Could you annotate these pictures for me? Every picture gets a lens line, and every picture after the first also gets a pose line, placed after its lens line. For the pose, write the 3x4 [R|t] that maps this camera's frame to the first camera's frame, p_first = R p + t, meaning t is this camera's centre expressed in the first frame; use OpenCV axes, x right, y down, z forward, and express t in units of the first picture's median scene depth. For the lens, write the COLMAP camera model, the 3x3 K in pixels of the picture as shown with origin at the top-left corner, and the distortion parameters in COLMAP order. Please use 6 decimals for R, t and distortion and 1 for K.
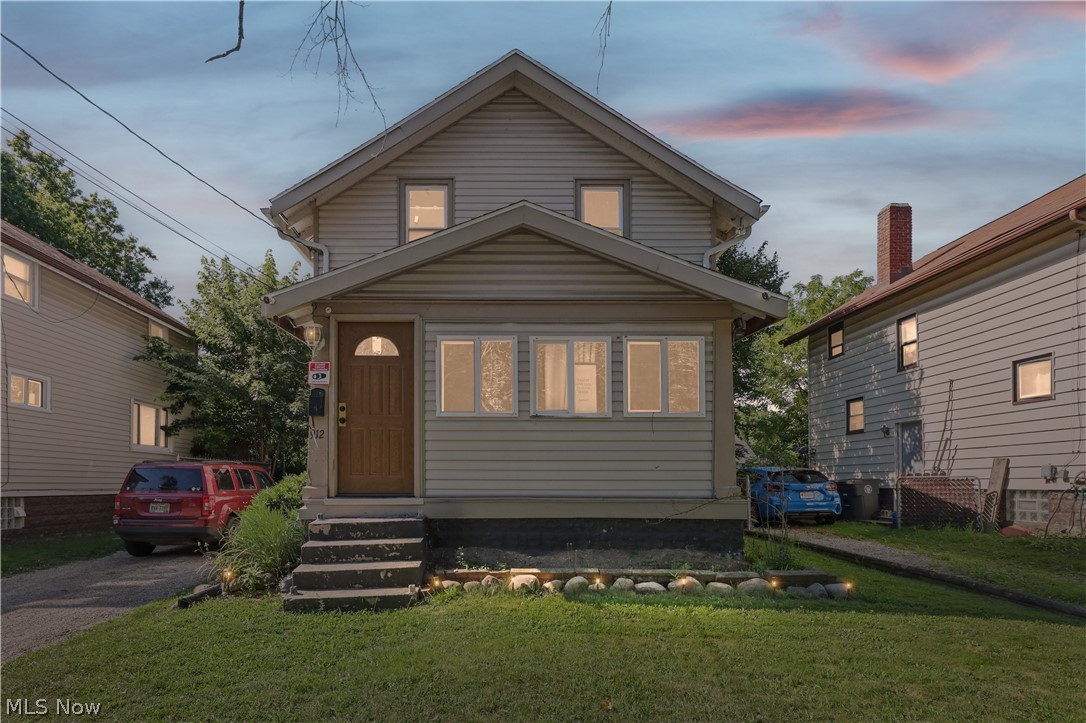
lens RADIAL K [[535.2, 0, 520.1], [0, 535.2, 471.9], [0, 0, 1]] dist [0.010570, -0.000935]
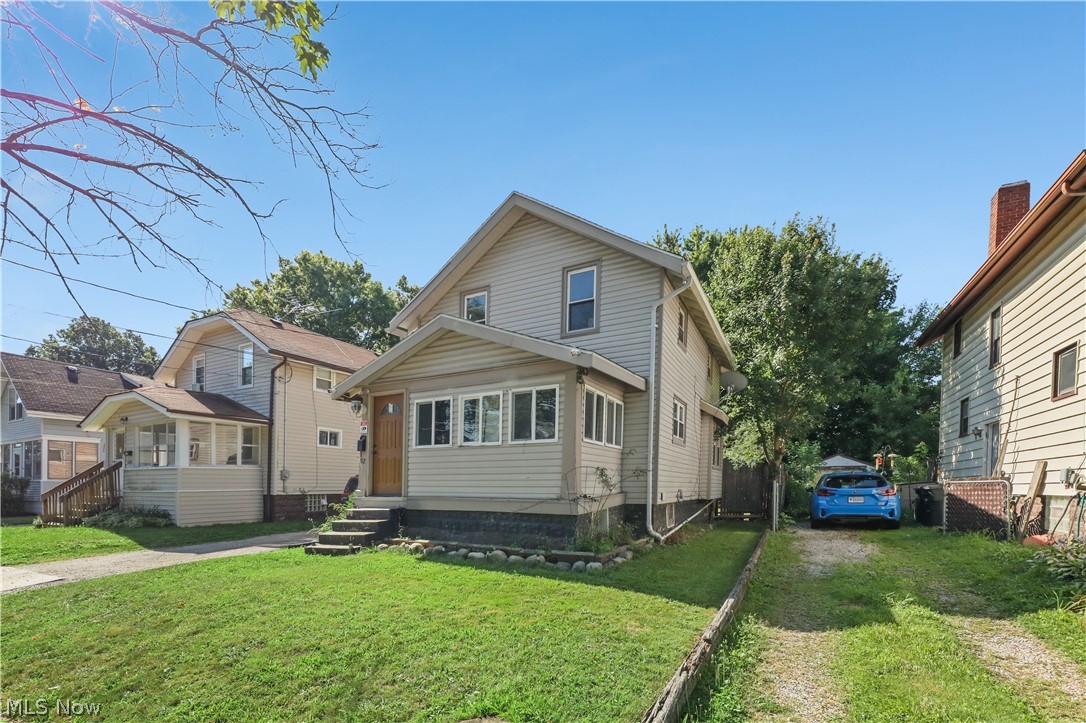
lens RADIAL K [[424.0, 0, 546.9], [0, 424.0, 488.7], [0, 0, 1]] dist [0.001142, 0.000643]
pose [[0.902809, 0.000824, -0.430041, 0.581756], [0.009682, 0.999706, 0.022242, -0.003023], [0.429932, -0.024244, 0.902536, -0.016386]]
